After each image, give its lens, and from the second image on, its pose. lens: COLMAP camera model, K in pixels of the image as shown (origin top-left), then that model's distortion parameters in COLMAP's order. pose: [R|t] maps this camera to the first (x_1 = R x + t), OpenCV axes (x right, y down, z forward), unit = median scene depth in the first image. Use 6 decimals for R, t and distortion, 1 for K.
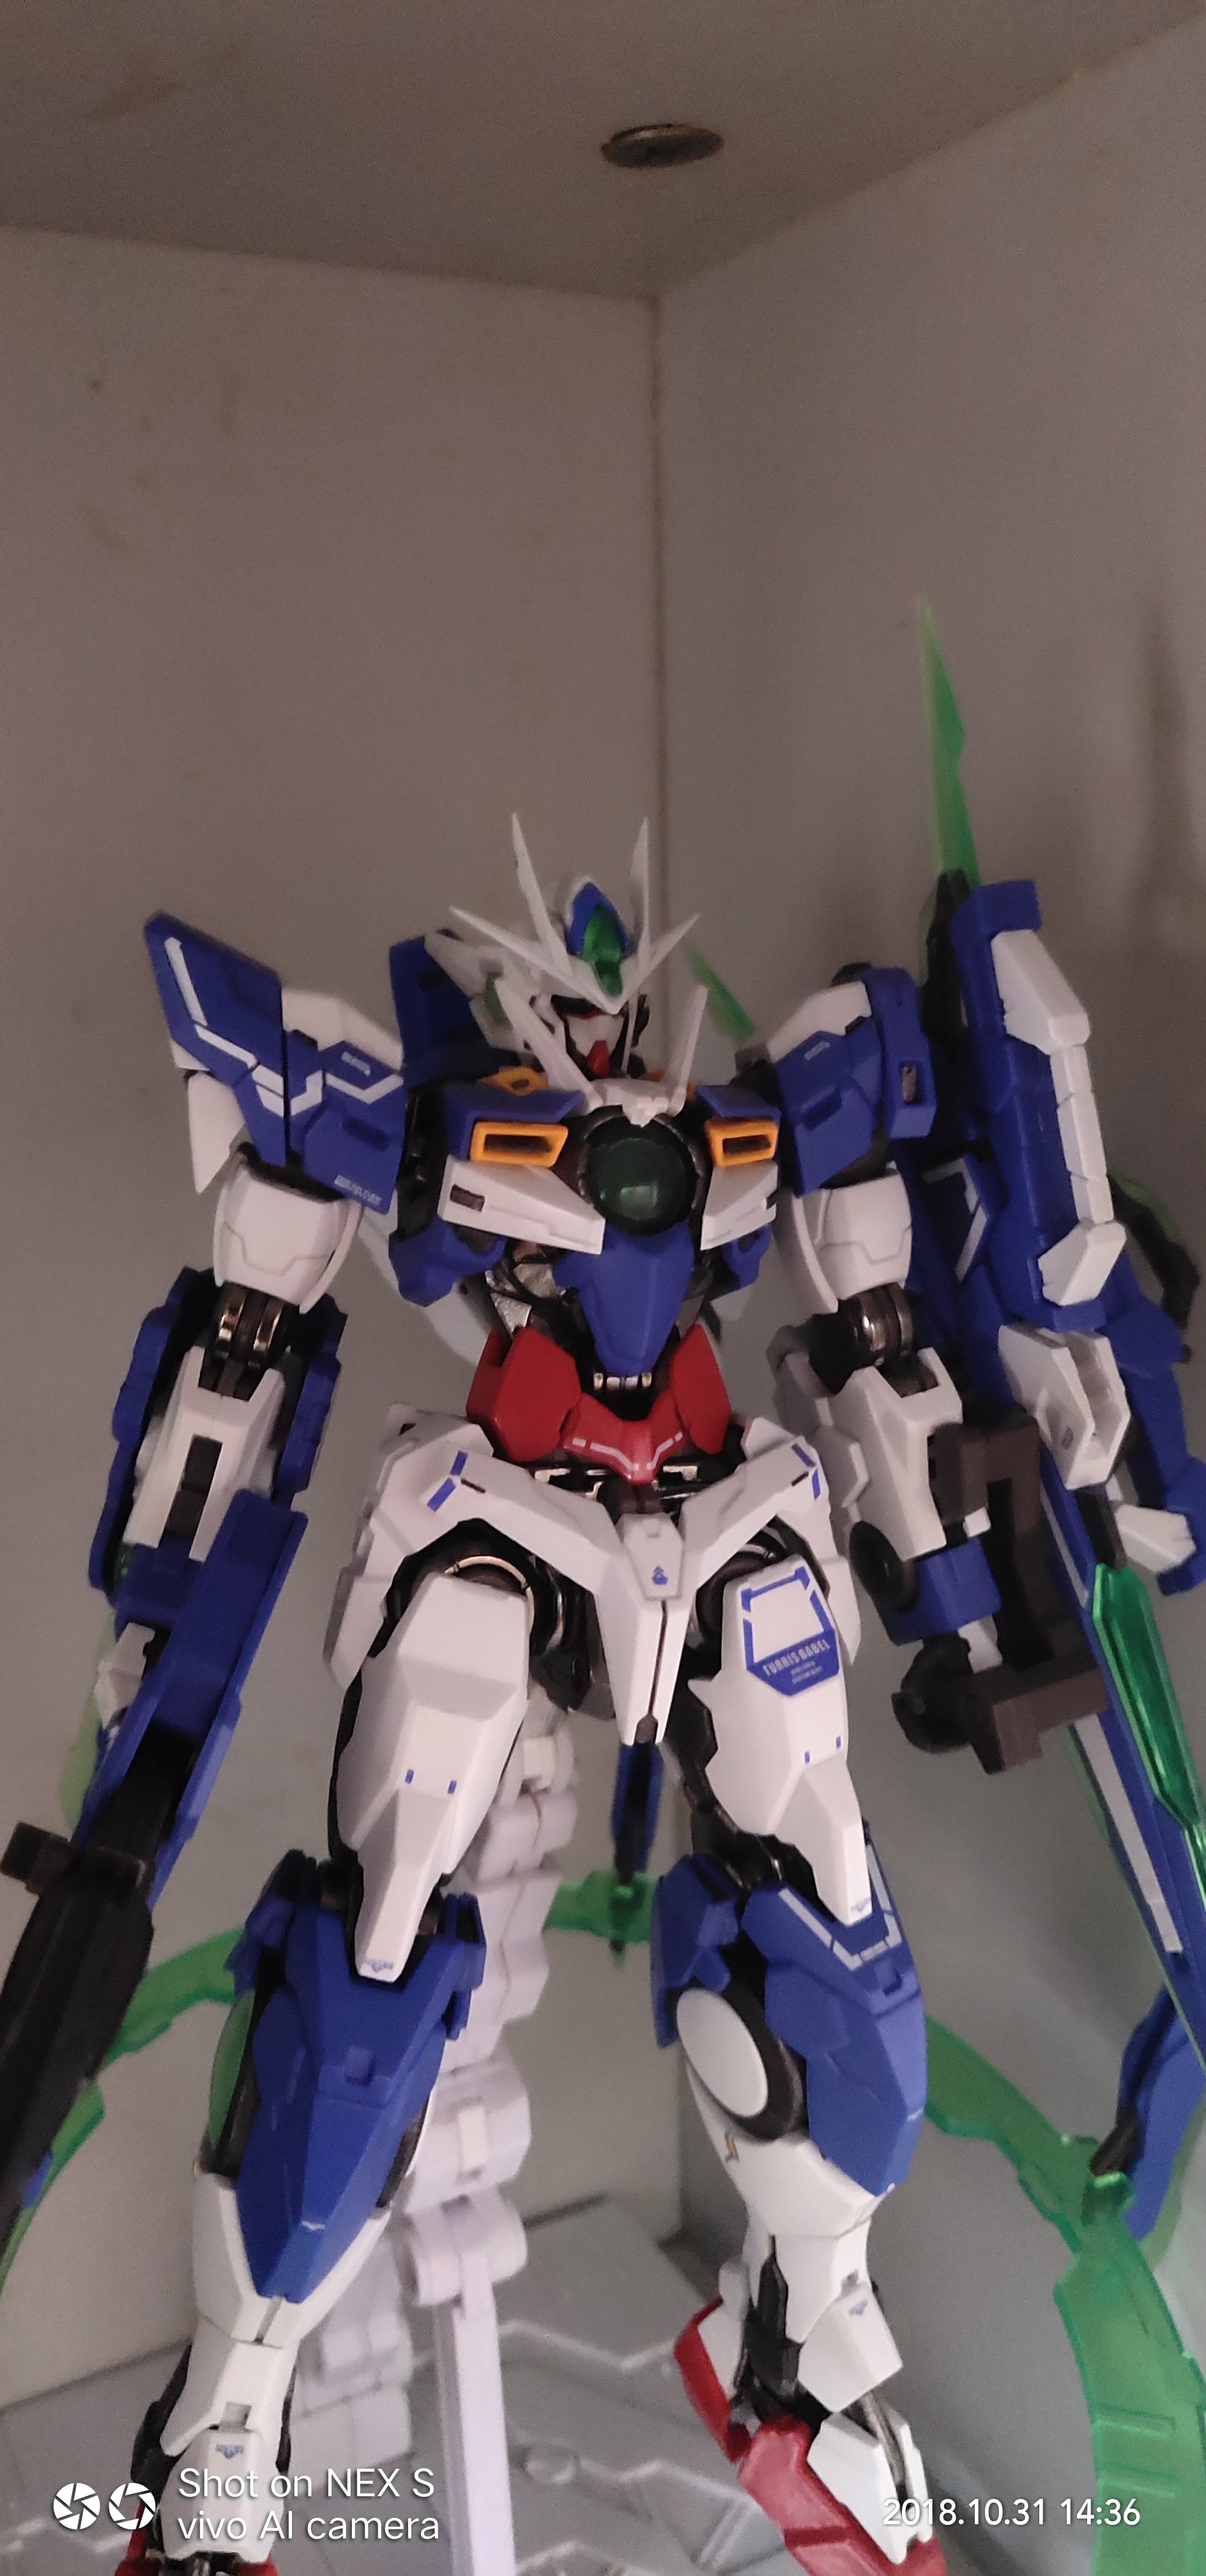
lens RADIAL K [[1943.9, 0, 530.5], [0, 1943.9, 1322.9], [0, 0, 1]] dist [-0.045146, 0.033731]
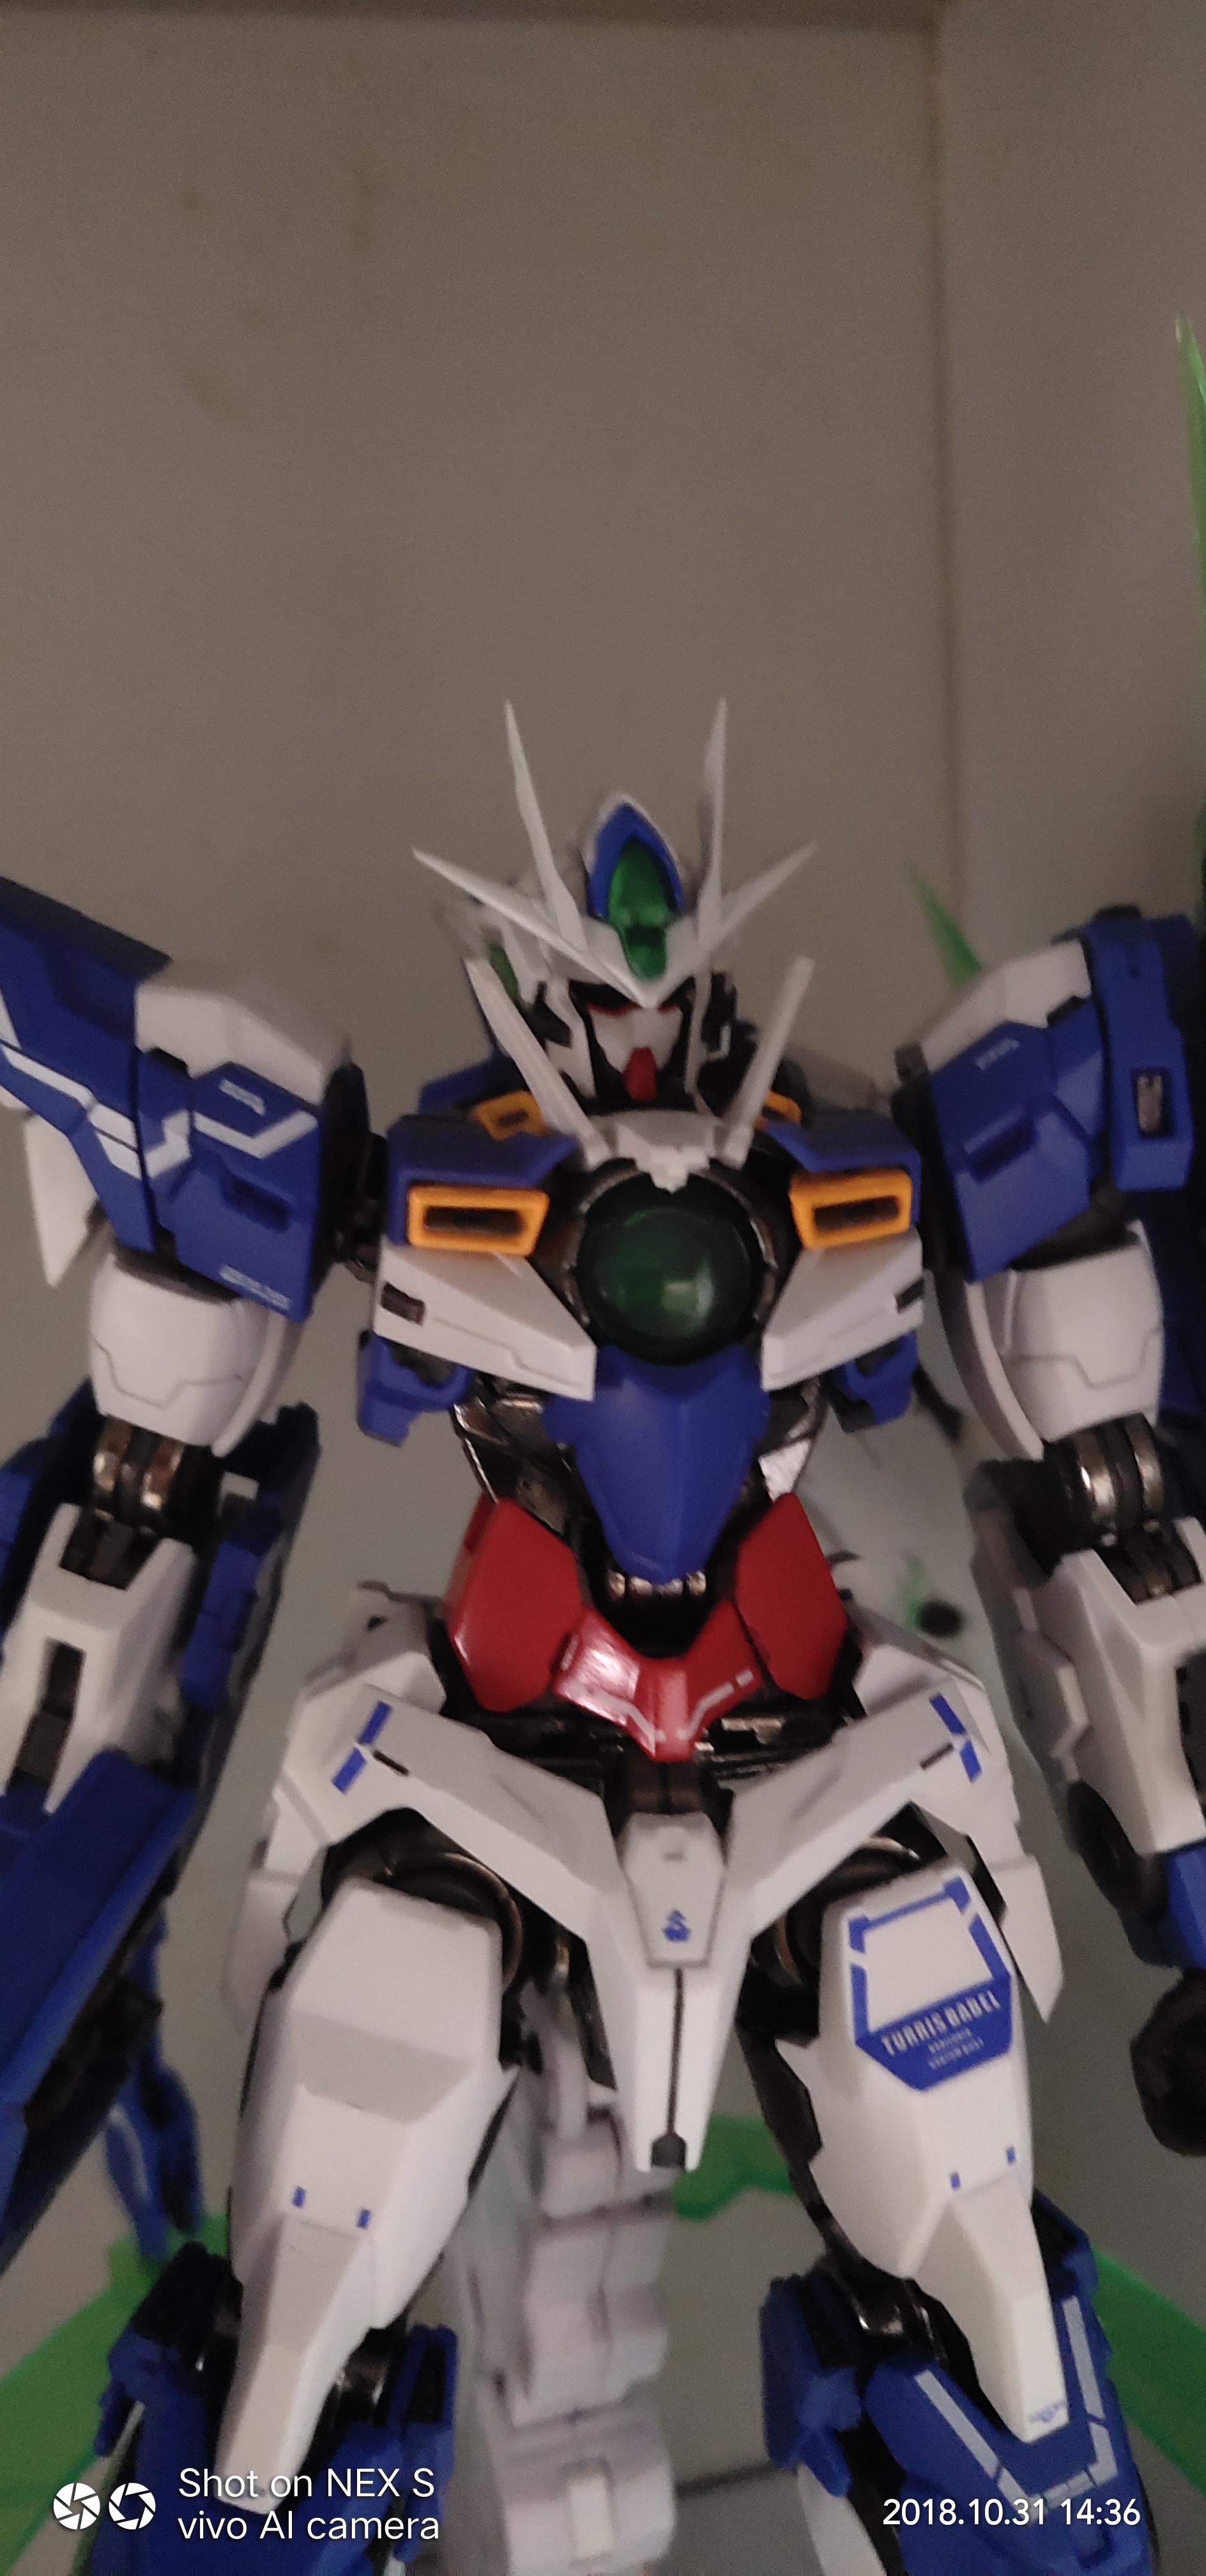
lens RADIAL K [[1943.9, 0, 603.4], [0, 1943.9, 1308.1], [0, 0, 1]] dist [-0.045146, 0.033731]
pose [[0.978365, 0.006034, -0.206797, 0.156987], [-0.001280, 0.999732, 0.023115, -0.074005], [0.206881, -0.022350, 0.978111, 0.366085]]
